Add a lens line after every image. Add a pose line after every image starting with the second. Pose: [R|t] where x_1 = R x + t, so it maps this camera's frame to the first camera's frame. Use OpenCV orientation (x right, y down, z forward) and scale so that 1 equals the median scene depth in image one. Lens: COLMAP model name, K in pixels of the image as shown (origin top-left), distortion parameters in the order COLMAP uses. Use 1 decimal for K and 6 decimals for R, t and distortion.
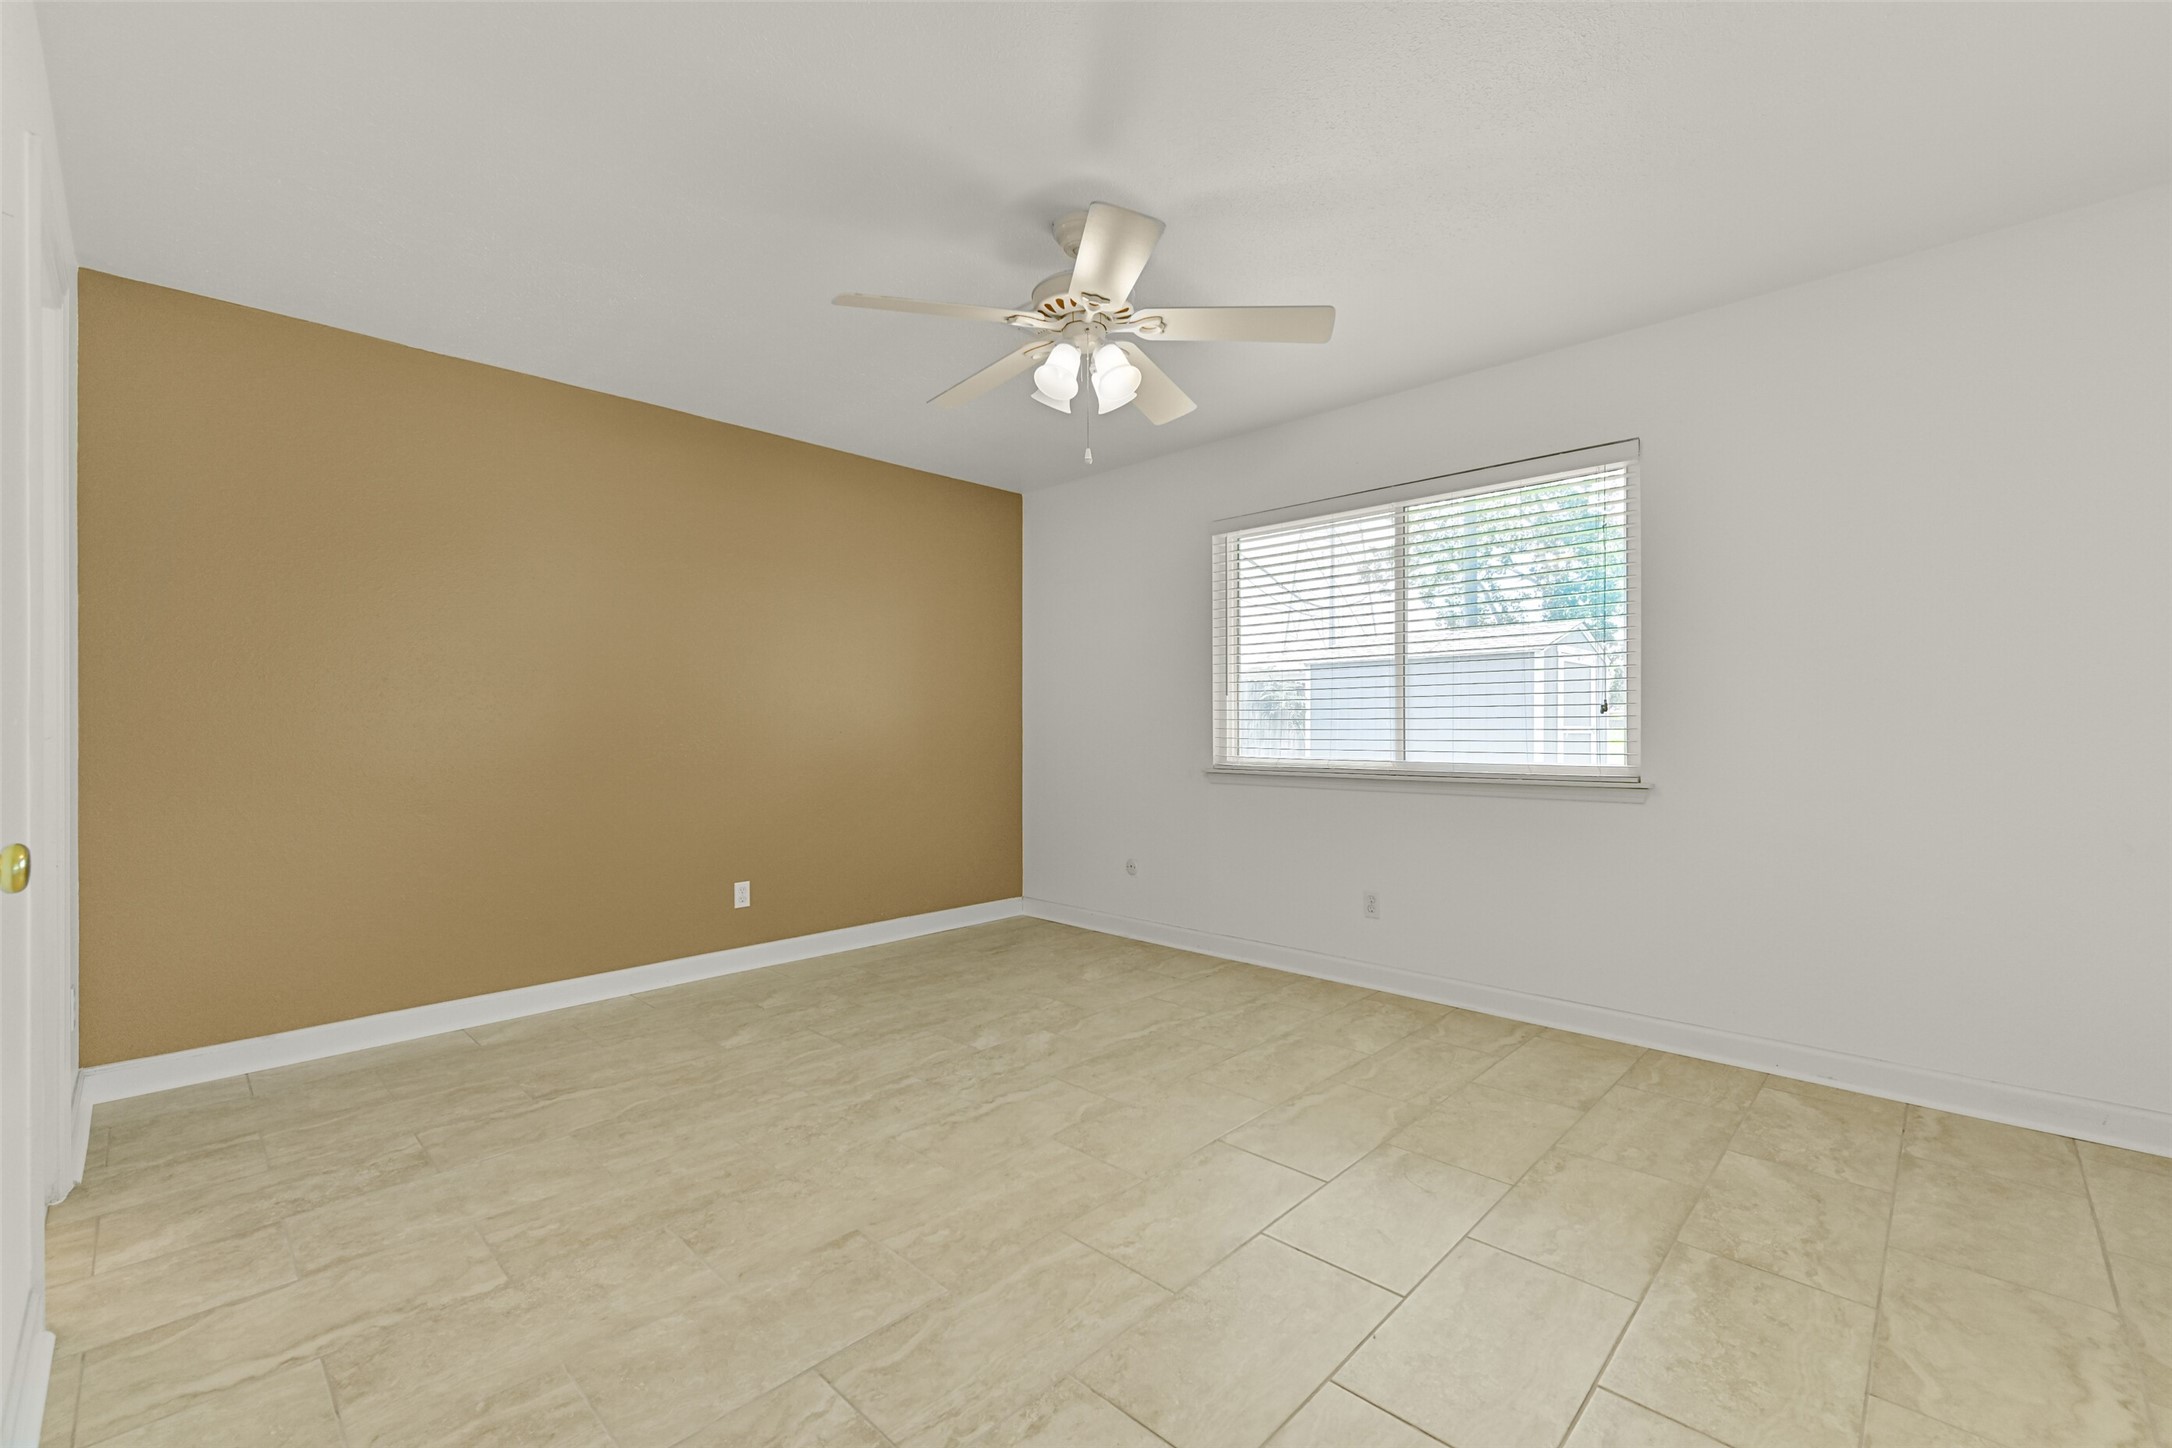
lens RADIAL K [[953.6, 0, 1084.8], [0, 953.6, 727.8], [0, 0, 1]] dist [-0.001137, 0.001197]
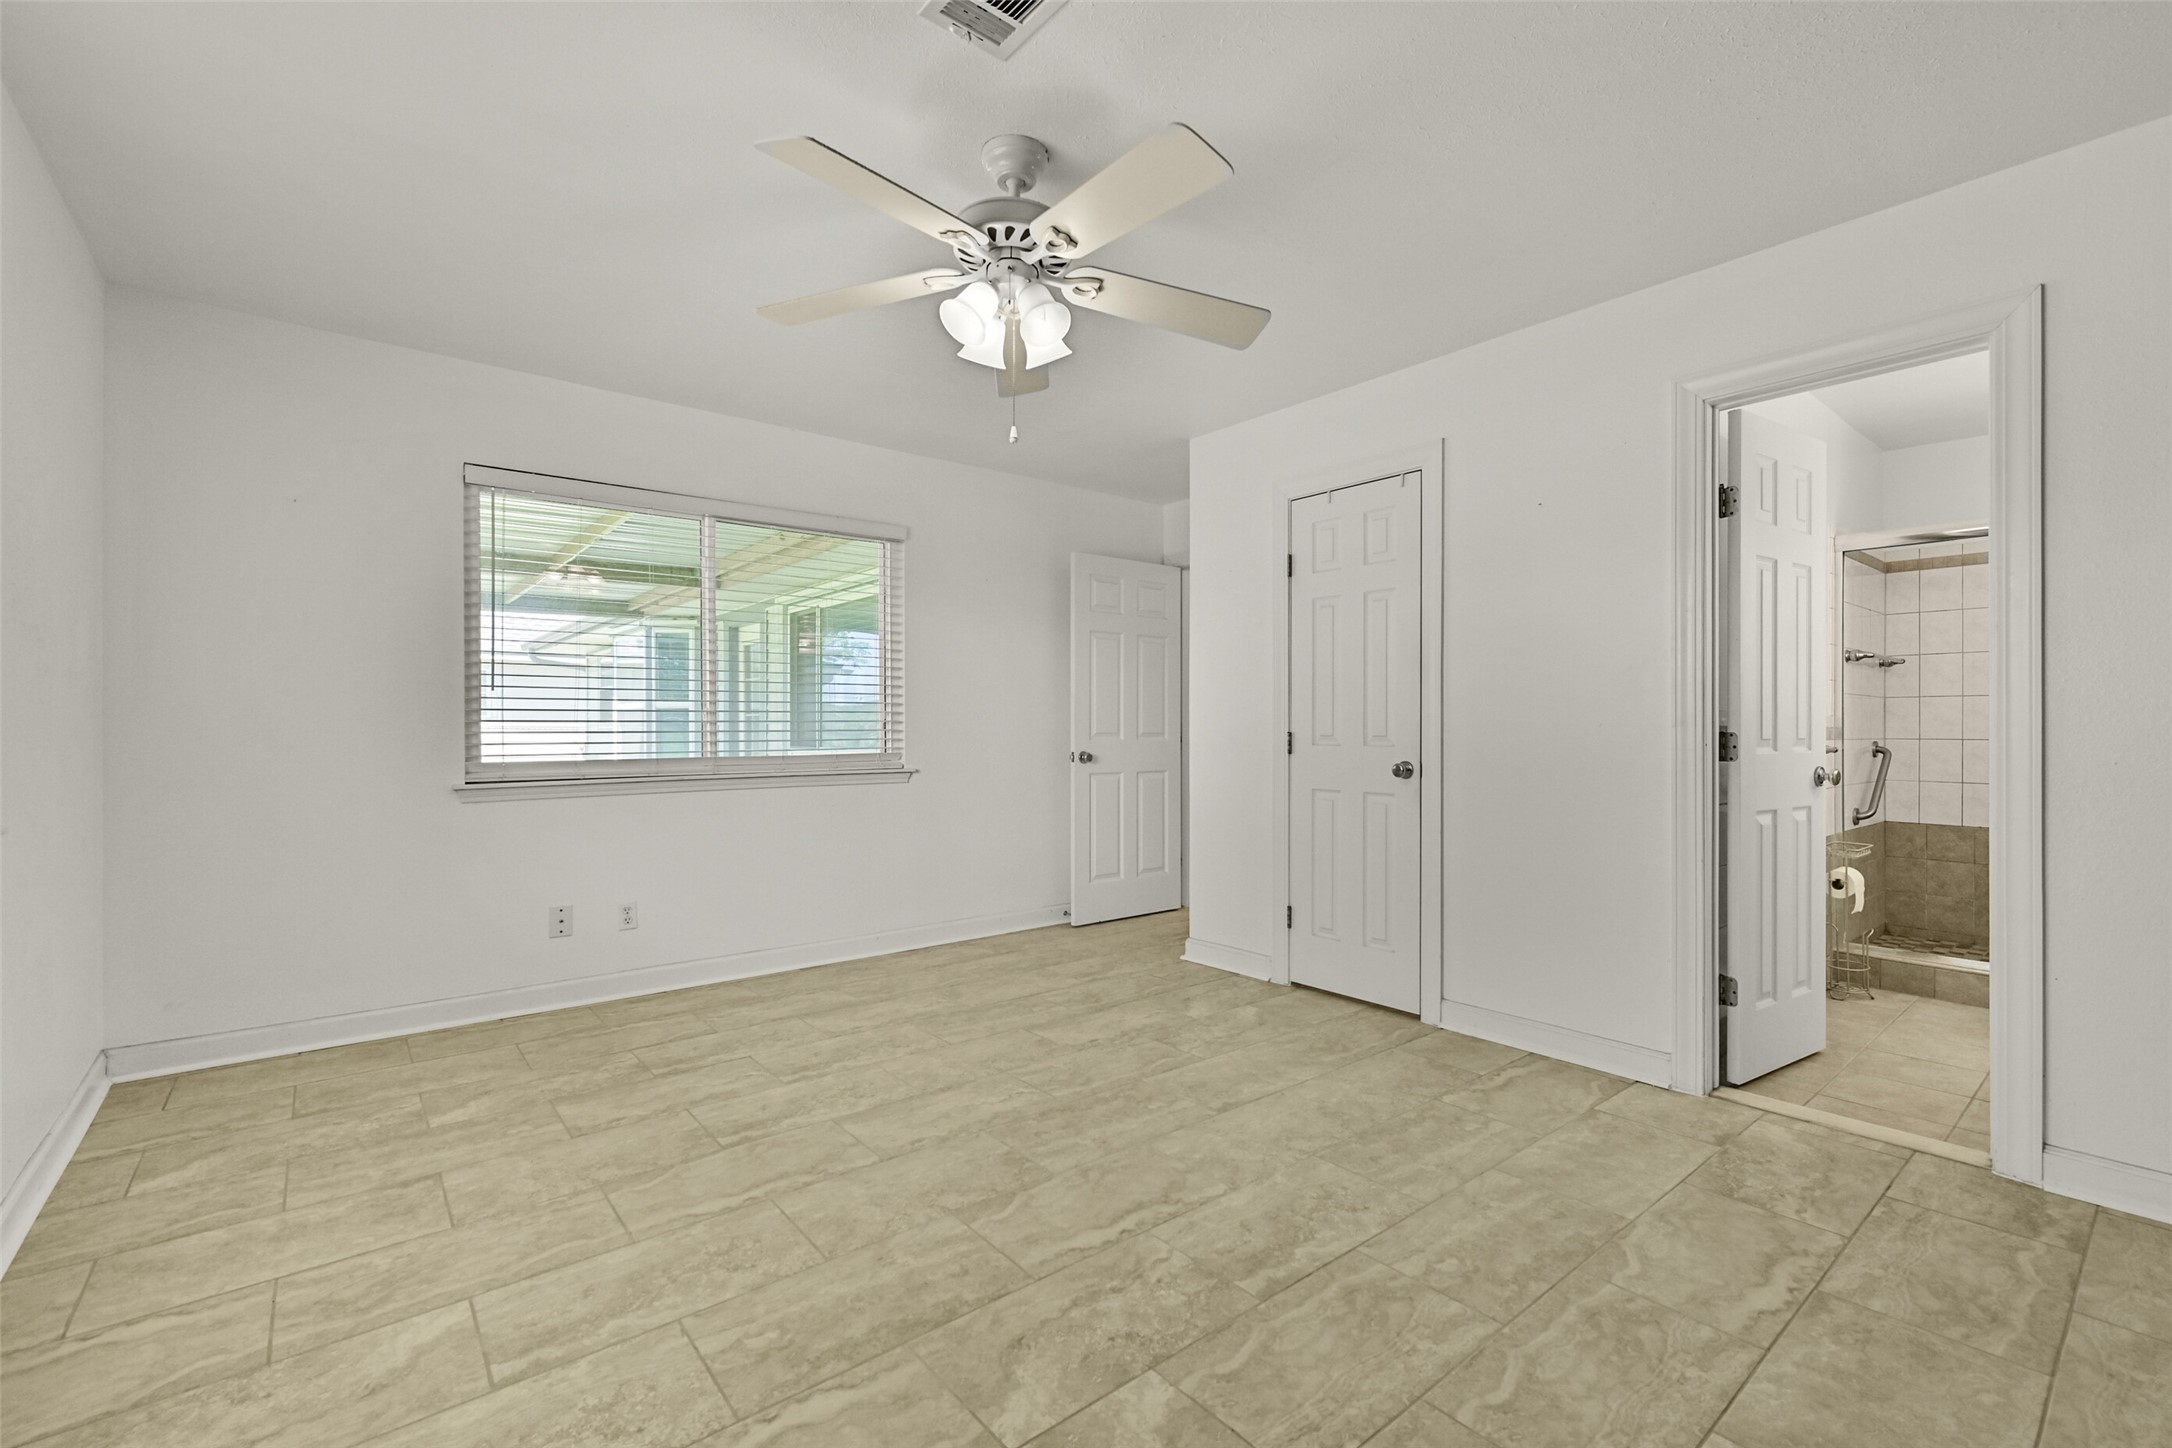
lens RADIAL K [[953.6, 0, 1098.1], [0, 953.6, 728.8], [0, 0, 1]] dist [-0.001137, 0.001197]
pose [[-0.995300, 0.003481, 0.096779, -0.161828], [0.003321, 0.999993, -0.001811, 0.001557], [-0.096785, -0.001481, -0.995304, 1.859585]]
